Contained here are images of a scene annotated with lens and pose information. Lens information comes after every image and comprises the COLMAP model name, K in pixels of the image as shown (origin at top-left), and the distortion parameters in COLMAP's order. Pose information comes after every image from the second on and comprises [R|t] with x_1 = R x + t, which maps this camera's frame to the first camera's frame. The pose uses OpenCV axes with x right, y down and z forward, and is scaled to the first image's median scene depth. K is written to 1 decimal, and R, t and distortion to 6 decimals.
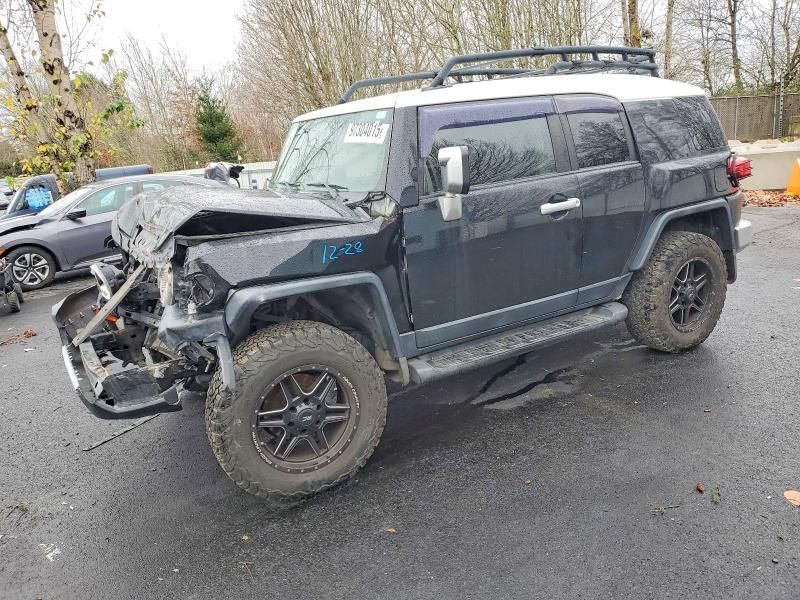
lens RADIAL K [[549.3, 0, 400.0], [0, 549.3, 300.0], [0, 0, 1]] dist [0.061682, -0.047830]
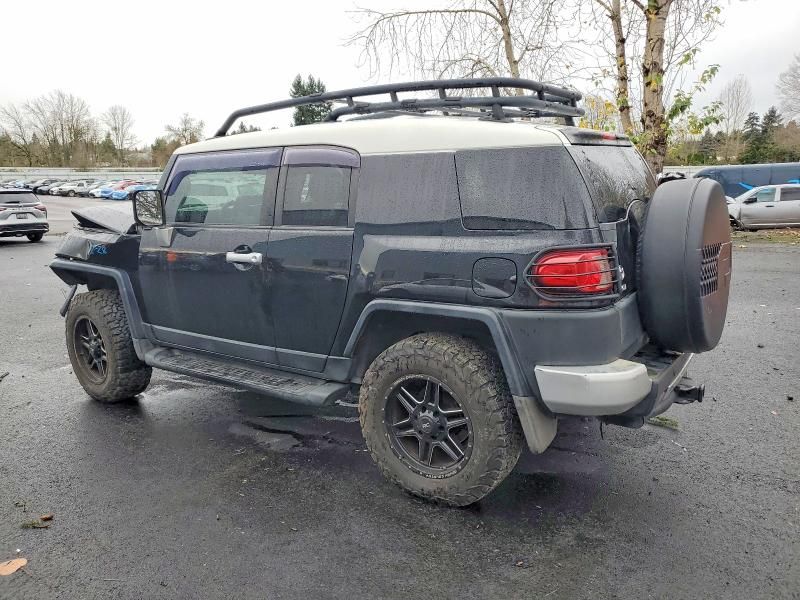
lens RADIAL K [[549.3, 0, 400.0], [0, 549.3, 300.0], [0, 0, 1]] dist [0.061682, -0.047830]
pose [[0.503243, 0.265993, -0.822189, 1.102572], [-0.255990, 0.954630, 0.152155, -0.276975], [0.825358, 0.133901, 0.548502, 0.600703]]
